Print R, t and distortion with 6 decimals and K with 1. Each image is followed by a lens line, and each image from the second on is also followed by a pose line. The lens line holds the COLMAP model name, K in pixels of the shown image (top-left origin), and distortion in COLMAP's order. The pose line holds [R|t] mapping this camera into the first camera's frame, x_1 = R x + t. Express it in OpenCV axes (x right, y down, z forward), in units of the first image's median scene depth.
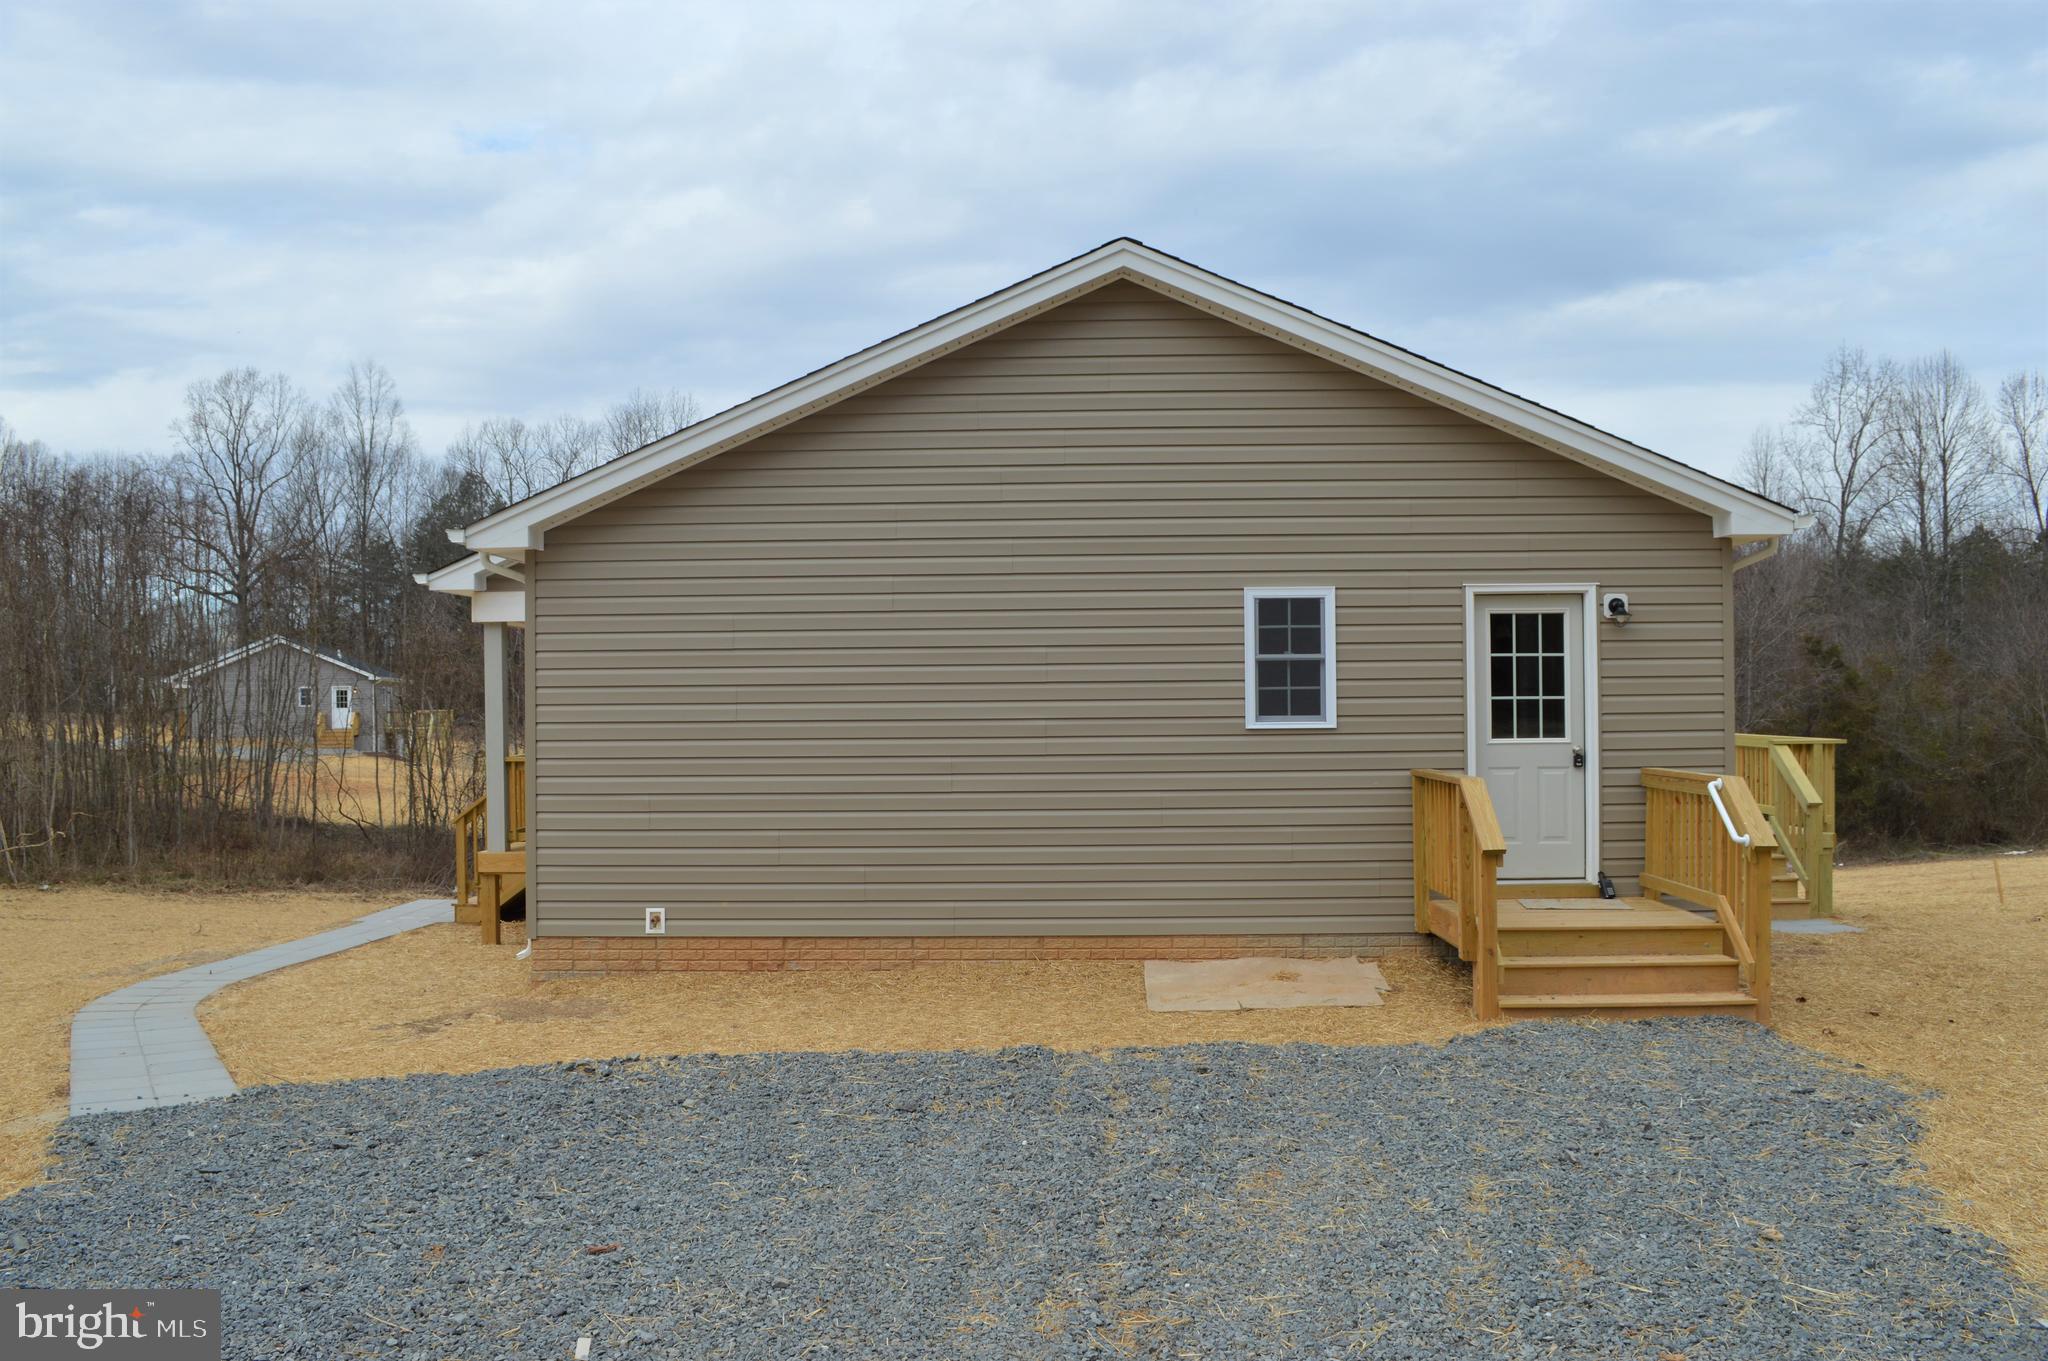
lens RADIAL K [[1623.1, 0, 1019.4], [0, 1623.1, 696.9], [0, 0, 1]] dist [-0.087300, -0.001013]
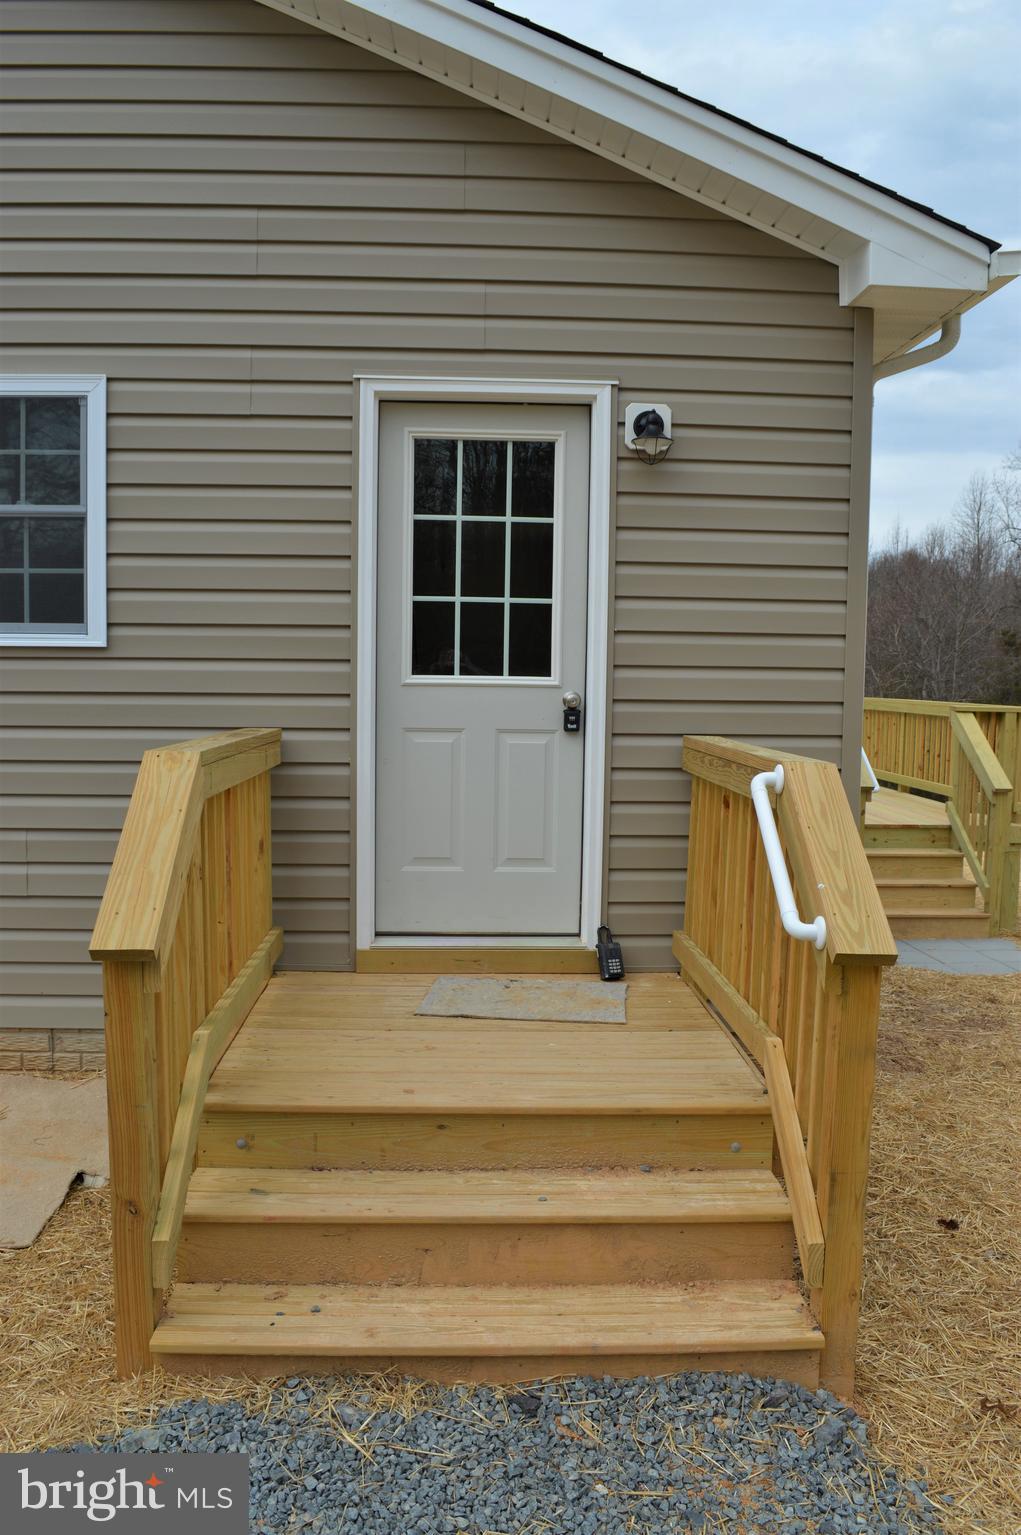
lens RADIAL K [[1220.7, 0, 507.0], [0, 1220.7, 795.8], [0, 0, 1]] dist [-0.074561, 0.002459]
pose [[0.997131, 0.016627, 0.073852, 0.297233], [-0.023886, 0.994849, 0.098516, 0.025315], [-0.071834, -0.099998, 0.992391, 0.594655]]
